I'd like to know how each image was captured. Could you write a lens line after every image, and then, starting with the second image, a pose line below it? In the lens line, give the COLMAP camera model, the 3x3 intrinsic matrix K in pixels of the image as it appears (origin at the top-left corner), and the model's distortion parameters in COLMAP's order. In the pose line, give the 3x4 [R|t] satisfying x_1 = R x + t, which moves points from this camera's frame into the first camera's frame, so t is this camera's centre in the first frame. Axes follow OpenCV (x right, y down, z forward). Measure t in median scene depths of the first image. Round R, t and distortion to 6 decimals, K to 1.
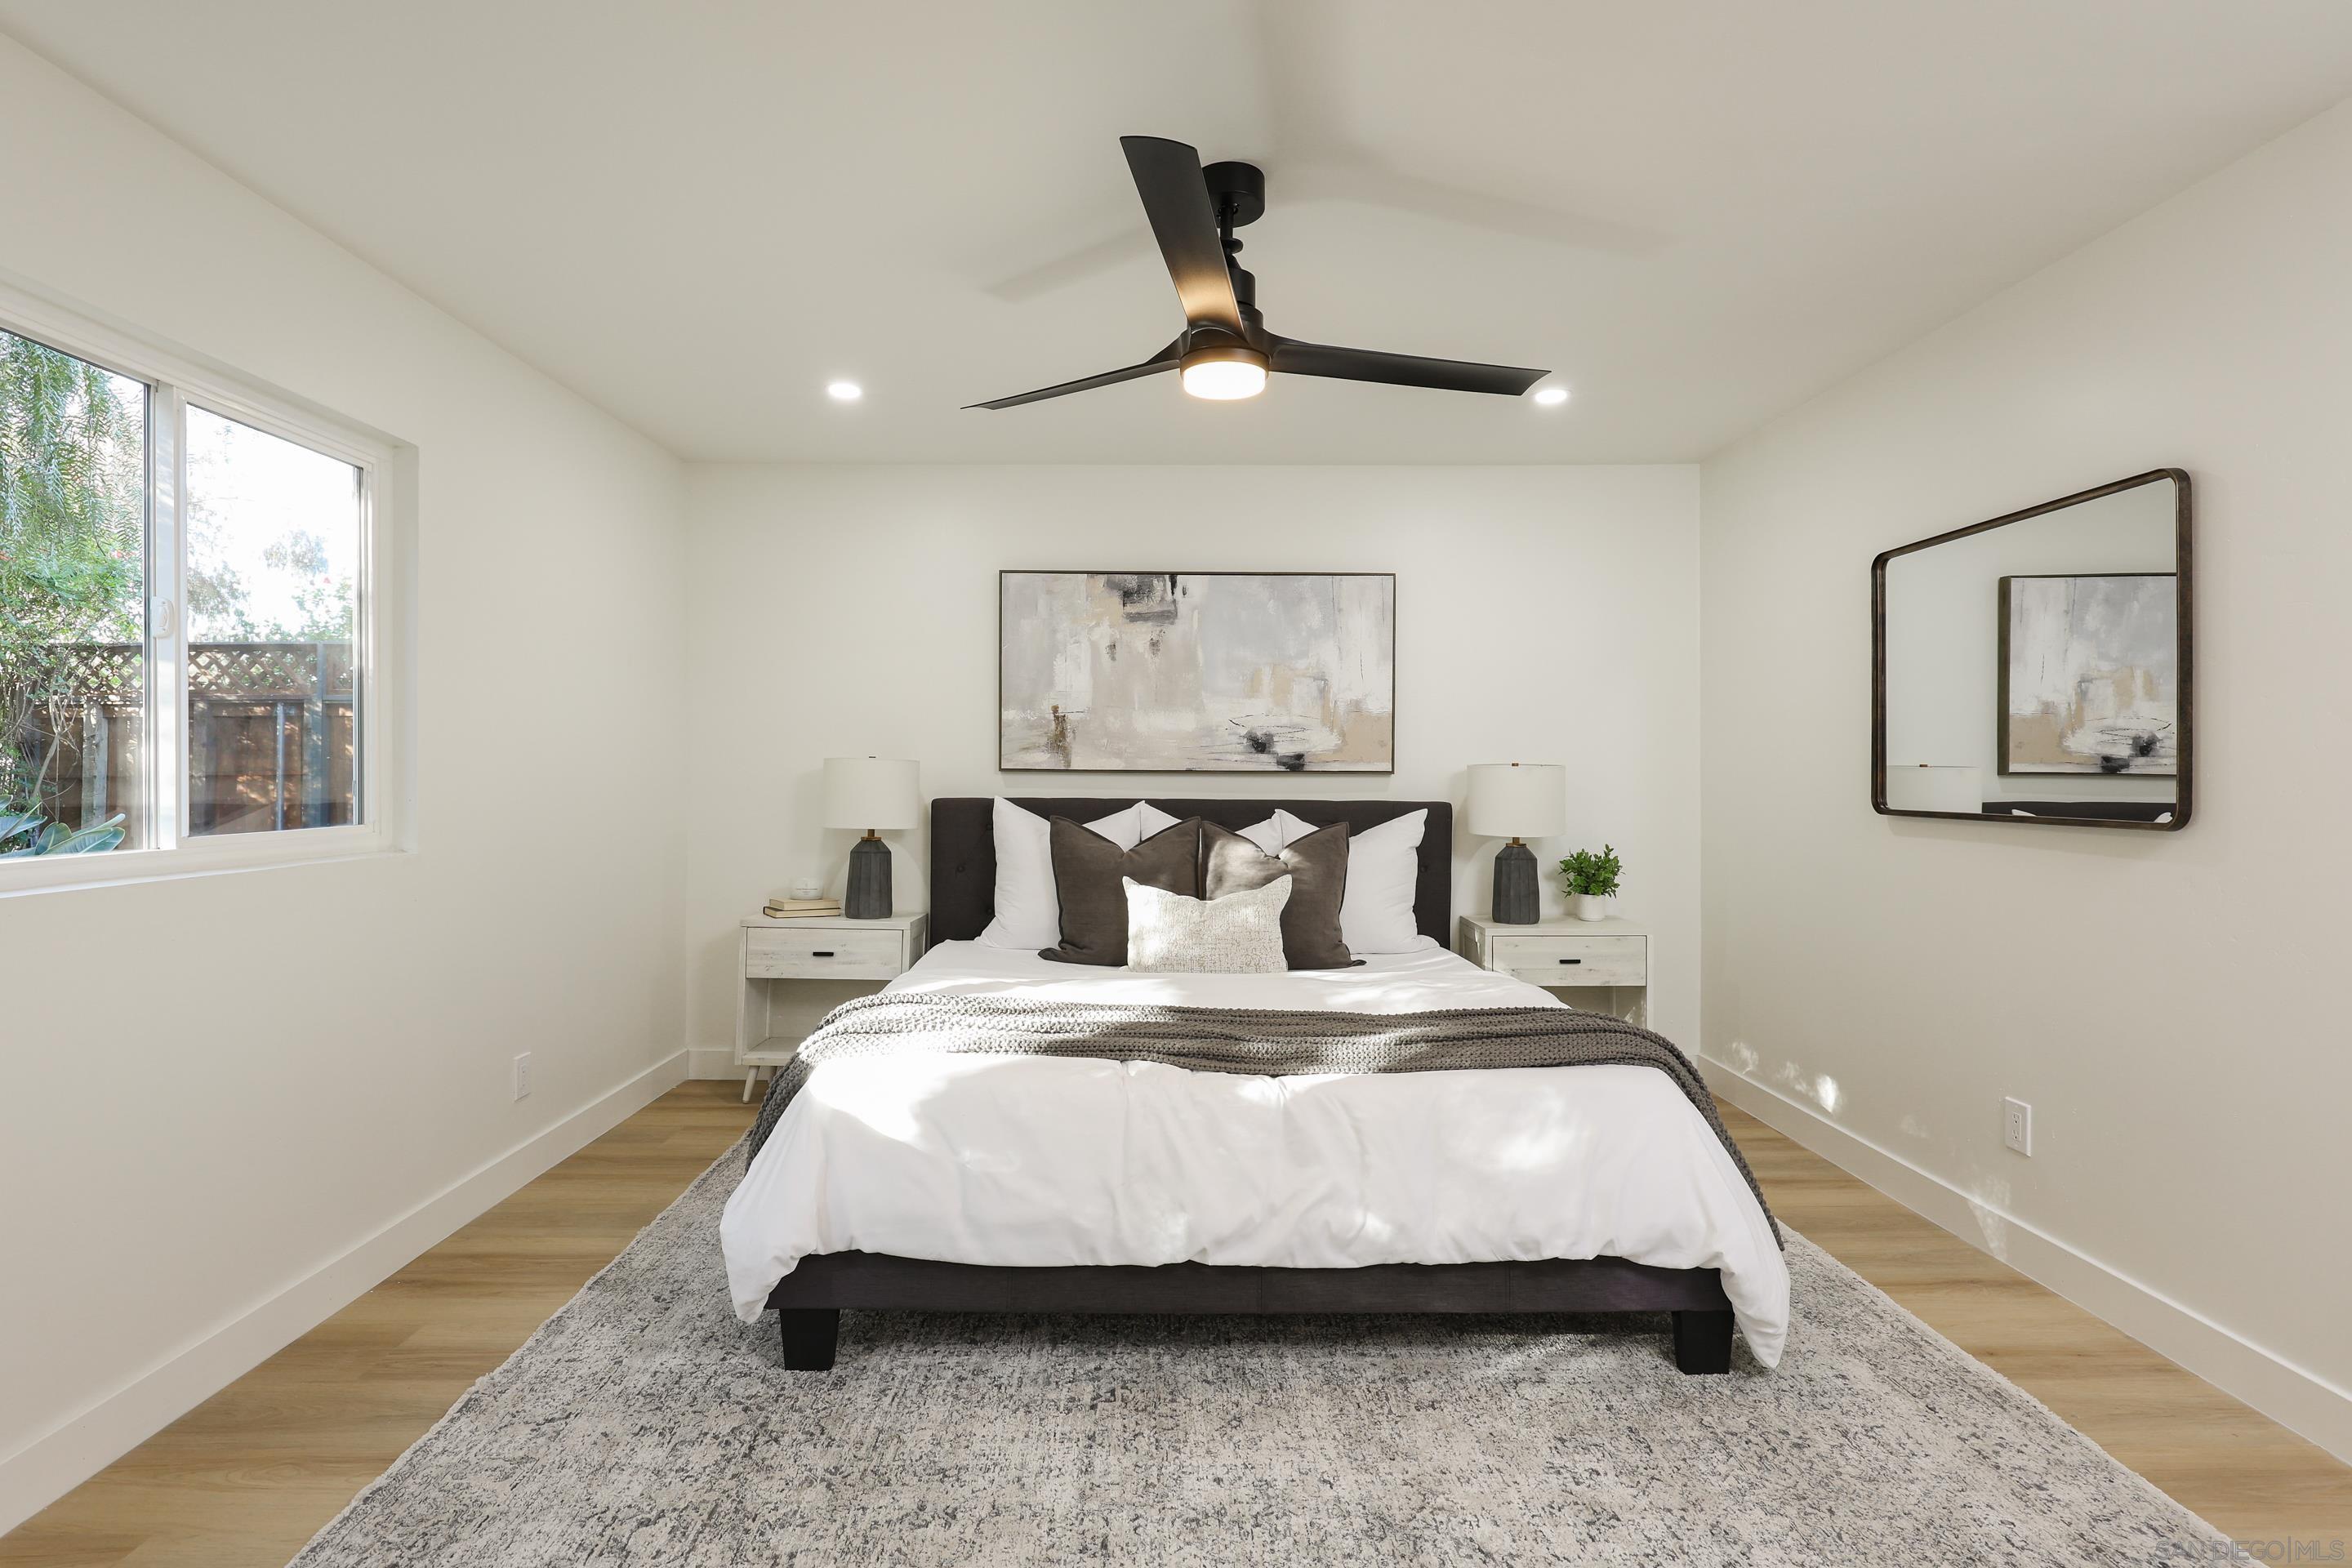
lens RADIAL K [[1124.1, 0, 1176.0], [0, 1124.1, 784.0], [0, 0, 1]] dist [-0.001104, -0.000582]
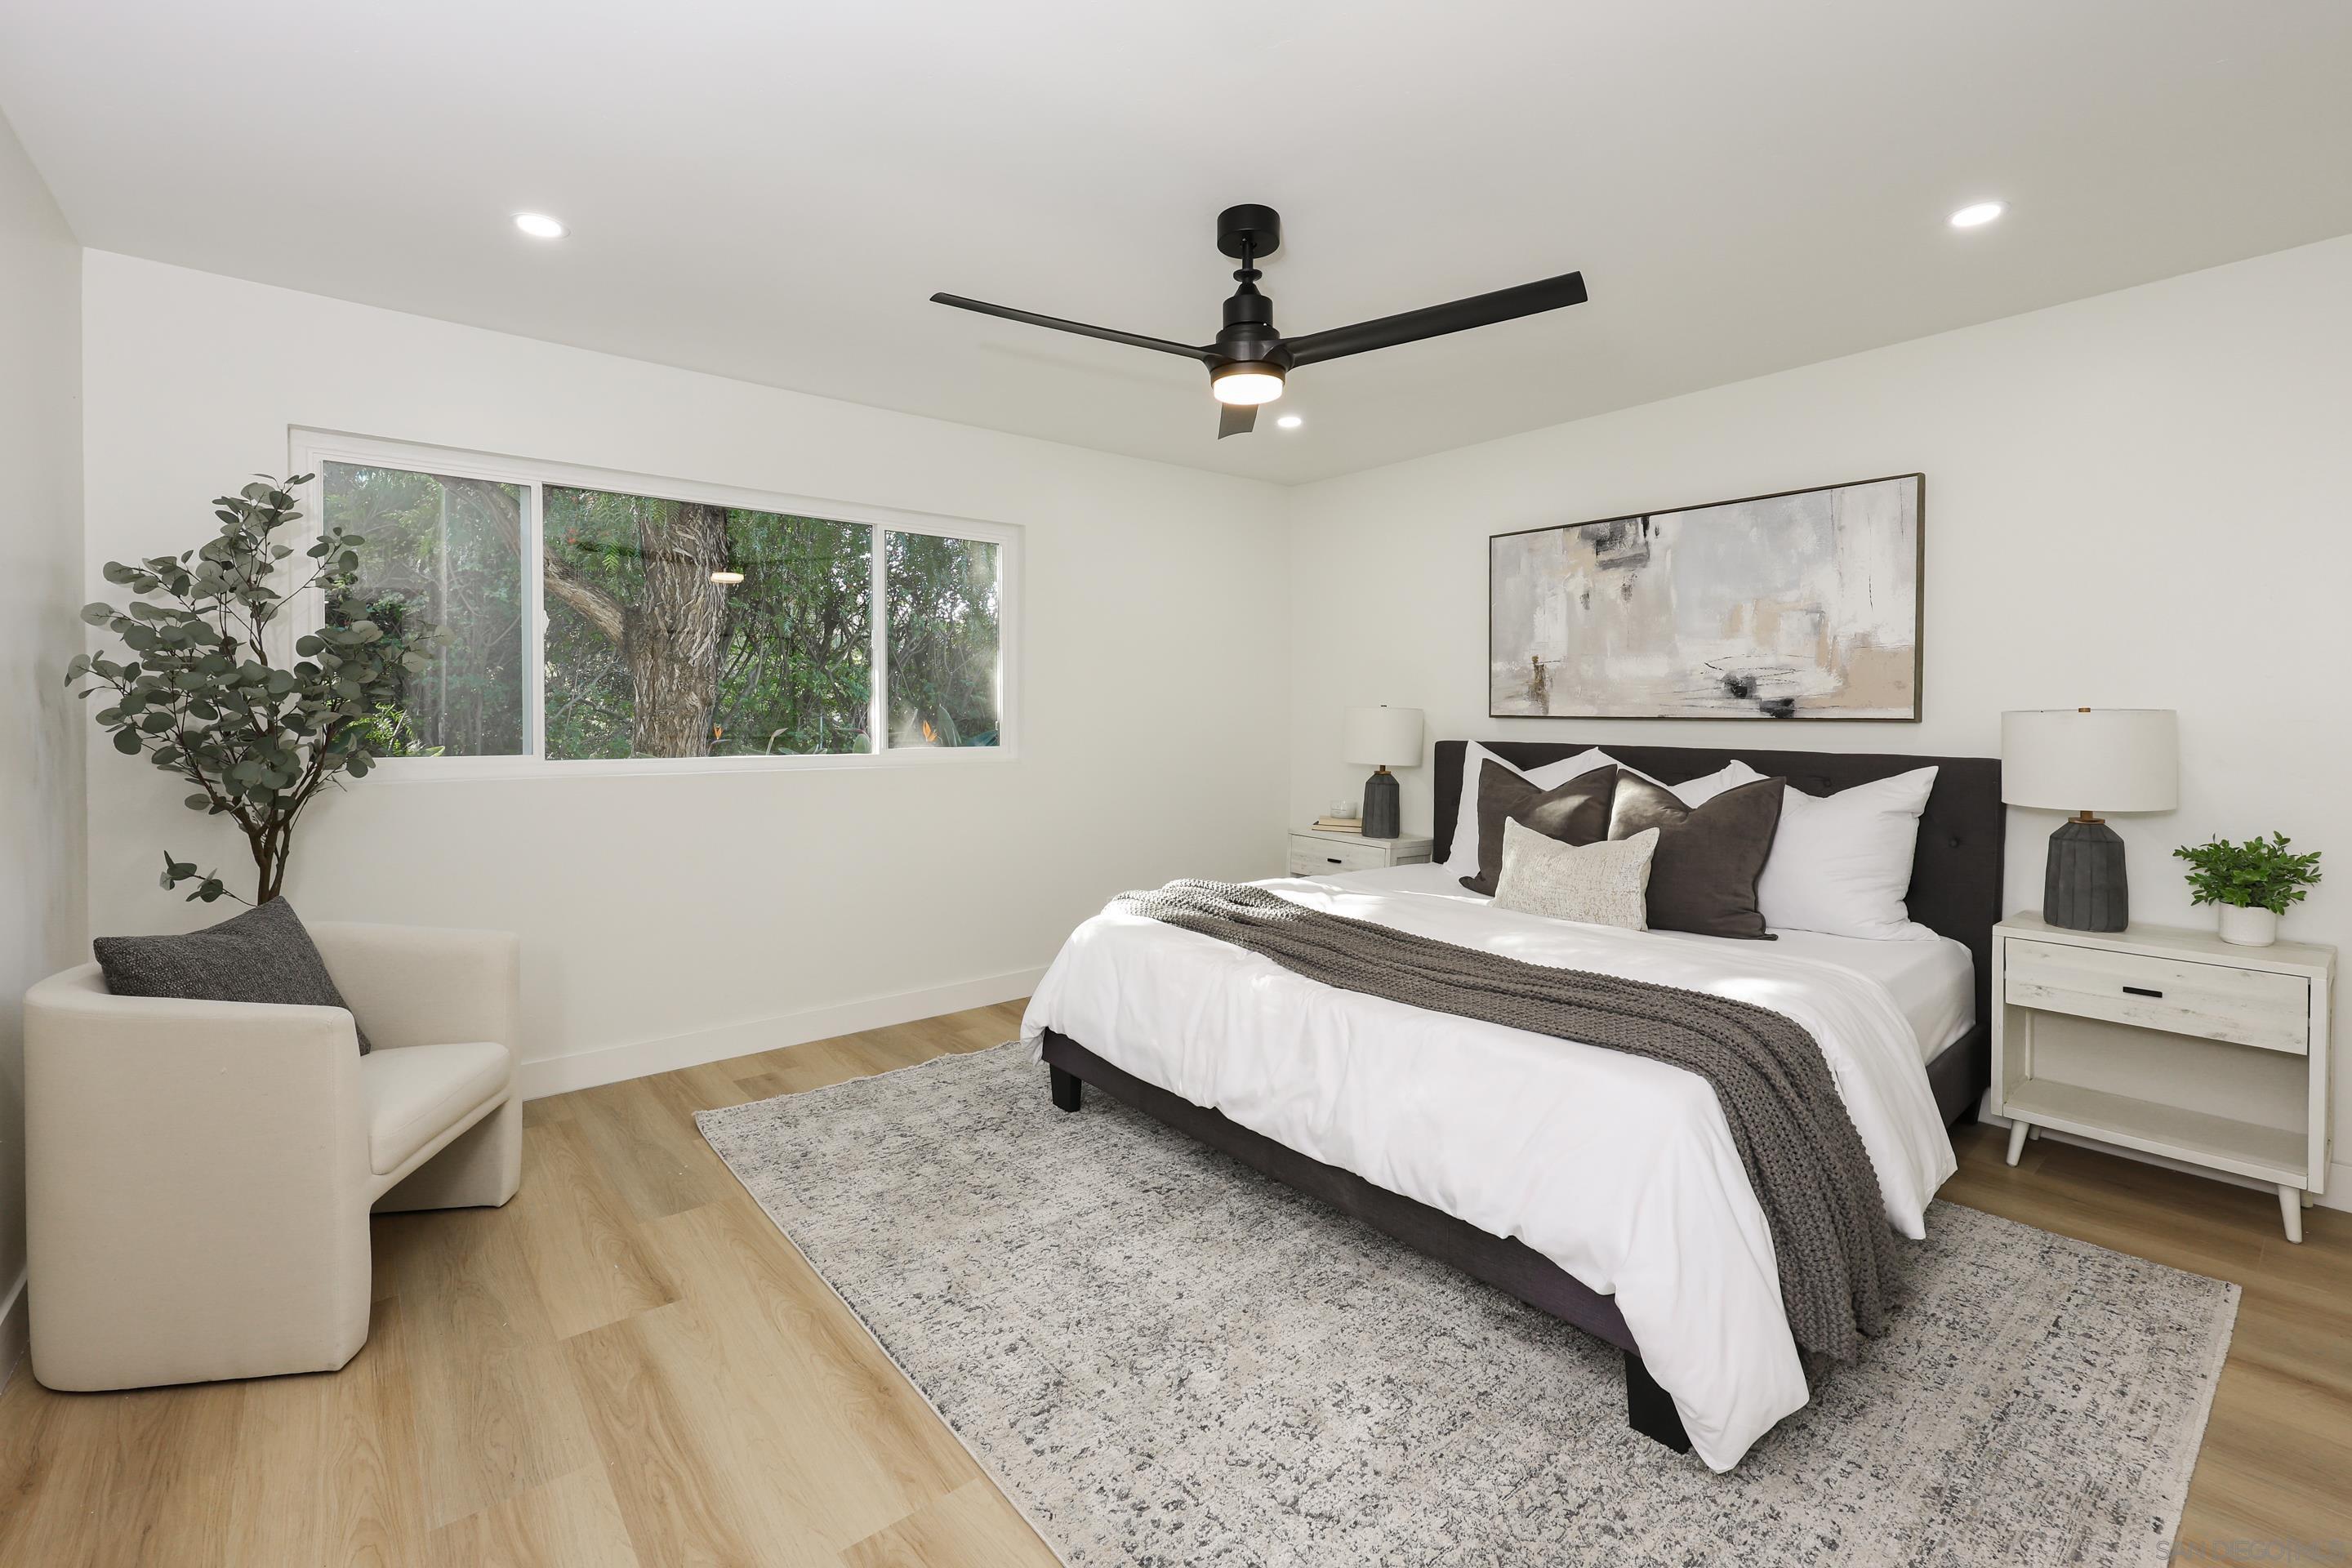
lens RADIAL K [[1007.0, 0, 1178.5], [0, 1007.0, 748.3], [0, 0, 1]] dist [-0.000222, 0.000056]
pose [[0.635098, 0.025522, -0.772010, 0.419177], [-0.012216, 0.999661, 0.022998, -0.000166], [0.772335, -0.005175, 0.635195, 0.131853]]
